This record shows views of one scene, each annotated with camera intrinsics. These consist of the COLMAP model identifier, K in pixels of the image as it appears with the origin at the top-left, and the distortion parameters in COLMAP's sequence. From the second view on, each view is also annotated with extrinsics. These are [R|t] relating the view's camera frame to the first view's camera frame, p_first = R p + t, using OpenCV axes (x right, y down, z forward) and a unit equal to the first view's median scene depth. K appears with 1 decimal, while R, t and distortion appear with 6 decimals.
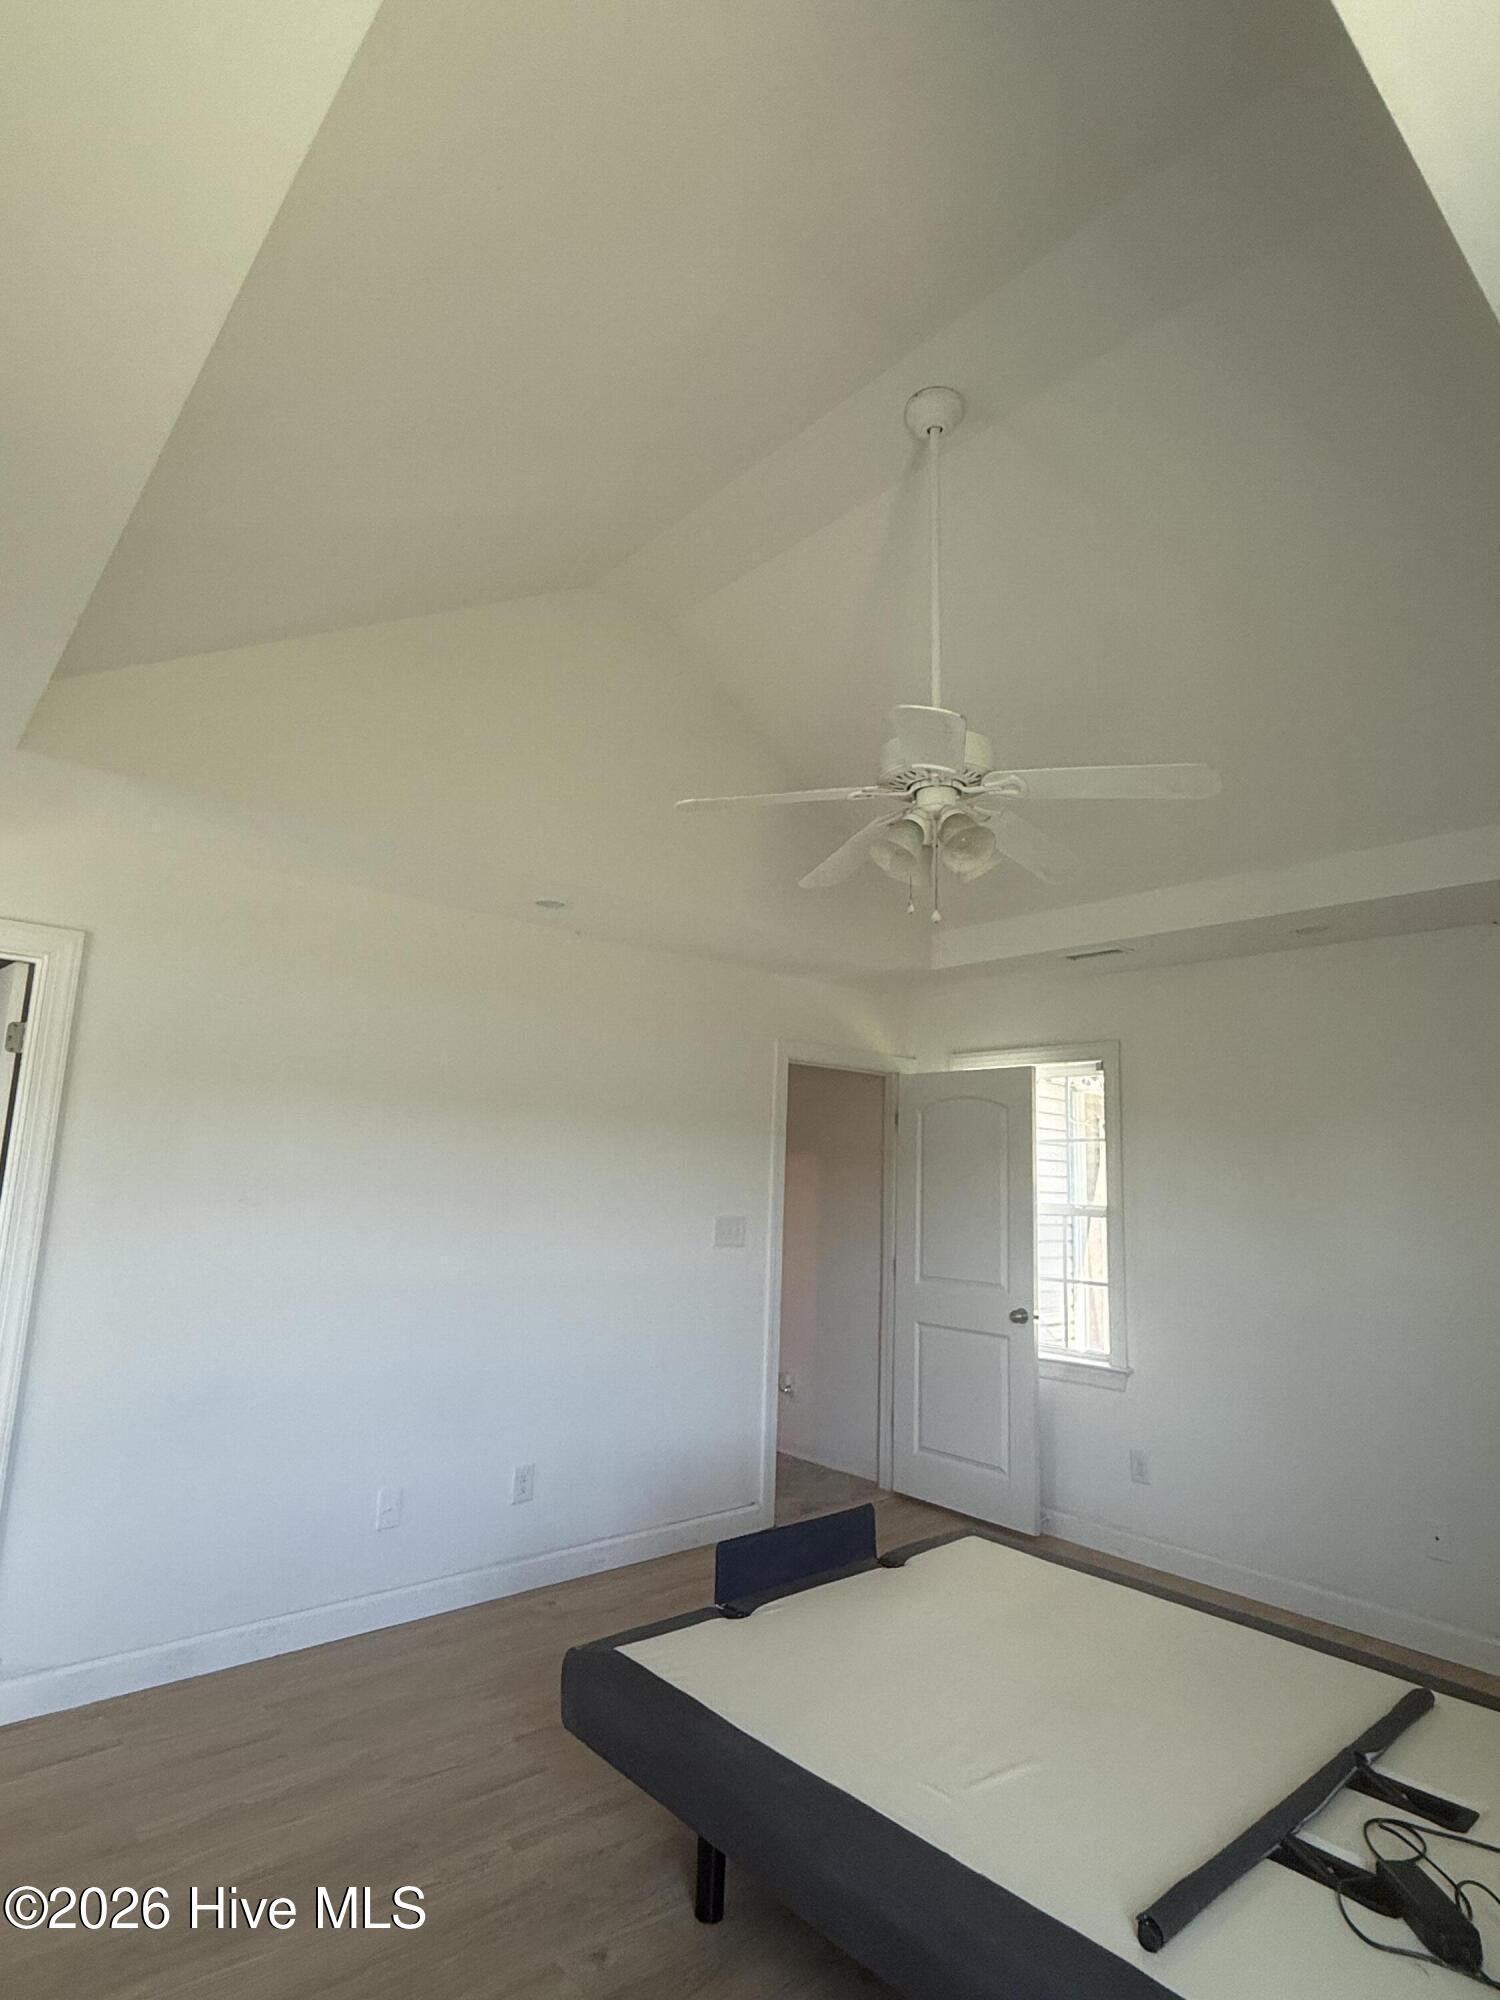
lens RADIAL K [[1052.1, 0, 747.4], [0, 1052.1, 990.0], [0, 0, 1]] dist [-0.001621, 0.002002]
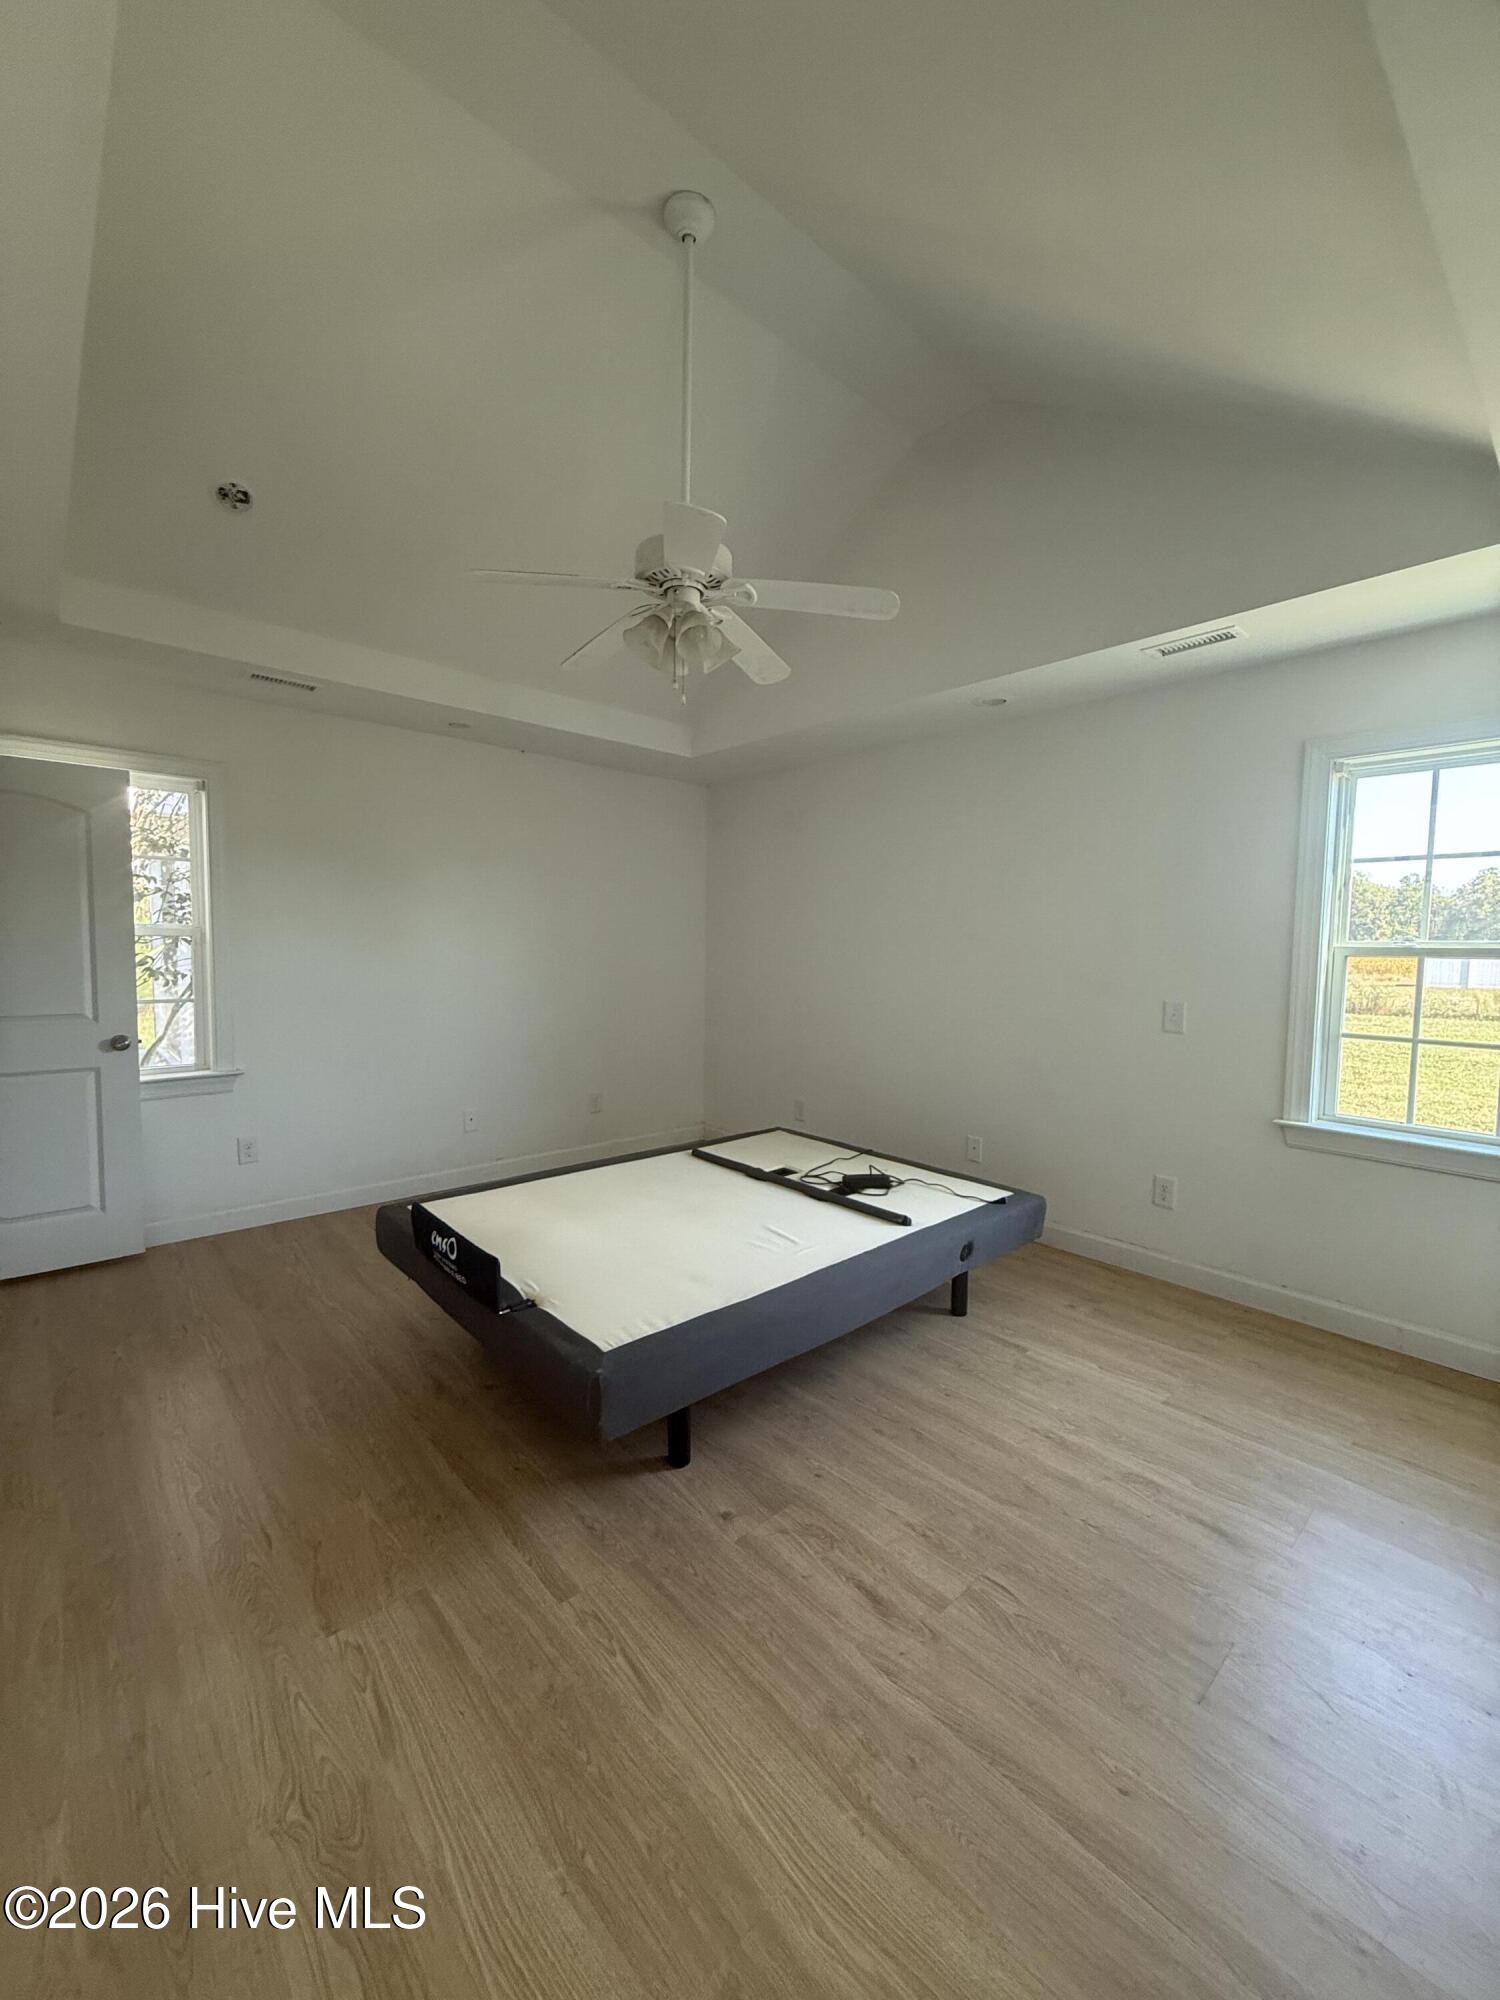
lens RADIAL K [[801.0, 0, 761.6], [0, 801.0, 986.6], [0, 0, 1]] dist [-0.000213, 0.000194]
pose [[-0.014689, -0.083296, 0.996417, -0.449473], [-0.194702, 0.977687, 0.078860, 0.097609], [-0.980752, -0.192846, -0.030579, 0.483232]]
